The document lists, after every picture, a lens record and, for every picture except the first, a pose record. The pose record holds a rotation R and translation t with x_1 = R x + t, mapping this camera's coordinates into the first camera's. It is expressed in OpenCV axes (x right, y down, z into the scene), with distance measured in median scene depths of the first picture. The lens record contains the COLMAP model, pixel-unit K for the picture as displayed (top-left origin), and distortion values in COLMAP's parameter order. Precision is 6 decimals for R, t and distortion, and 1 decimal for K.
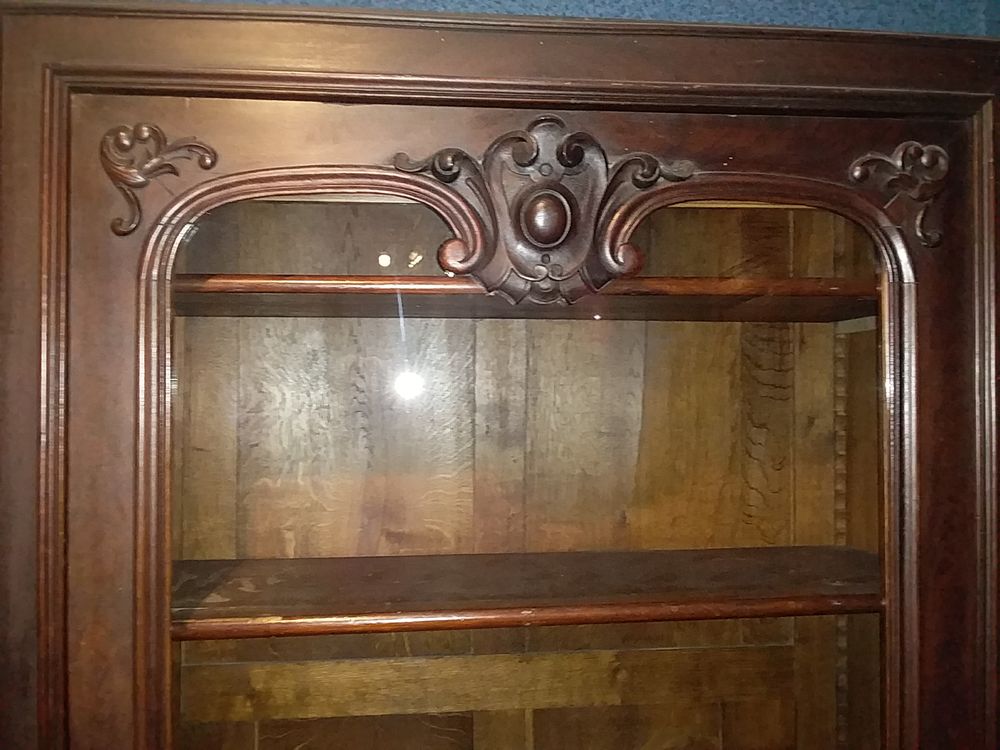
lens RADIAL K [[922.2, 0, 494.2], [0, 922.2, 370.1], [0, 0, 1]] dist [0.003379, 0.000000]
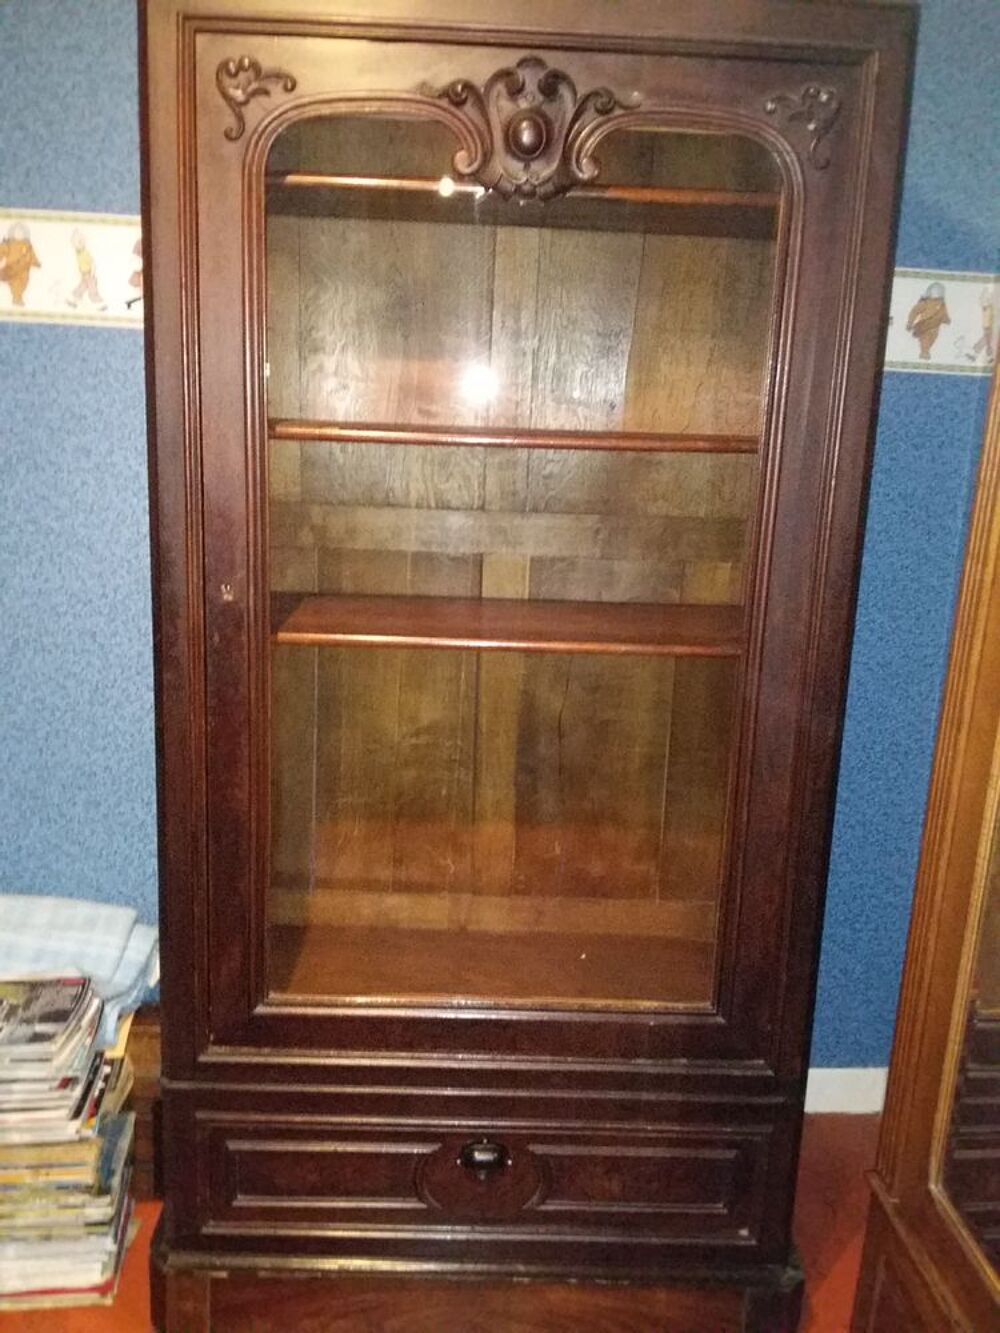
lens RADIAL K [[1229.2, 0, 511.6], [0, 1229.2, 665.6], [0, 0, 1]] dist [0.003379, 0.000000]
pose [[0.996638, 0.052948, -0.062528, 0.187248], [-0.036559, 0.970343, 0.238950, 0.165220], [0.073326, -0.235861, 0.969017, -0.967200]]
